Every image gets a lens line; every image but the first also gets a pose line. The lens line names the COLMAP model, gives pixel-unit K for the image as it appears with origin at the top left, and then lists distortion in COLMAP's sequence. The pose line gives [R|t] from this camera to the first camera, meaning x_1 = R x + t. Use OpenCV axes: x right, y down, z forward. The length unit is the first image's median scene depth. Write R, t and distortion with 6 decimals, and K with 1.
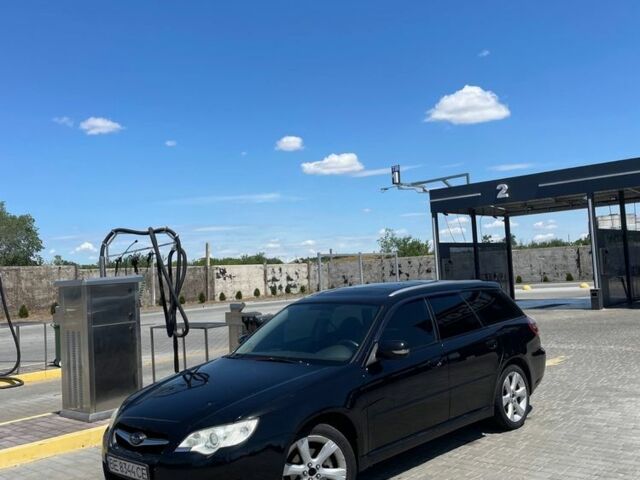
lens RADIAL K [[646.3, 0, 320.0], [0, 646.3, 240.0], [0, 0, 1]] dist [0.066372, -0.000791]
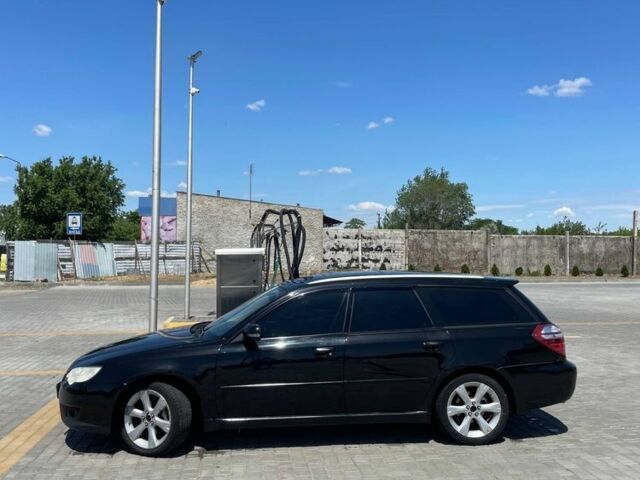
lens RADIAL K [[646.3, 0, 320.0], [0, 646.3, 240.0], [0, 0, 1]] dist [0.066372, -0.000791]
pose [[0.749430, 0.046517, -0.660448, 0.108474], [-0.008938, 0.998149, 0.060161, -0.006491], [0.662023, -0.039183, 0.748458, 0.030778]]
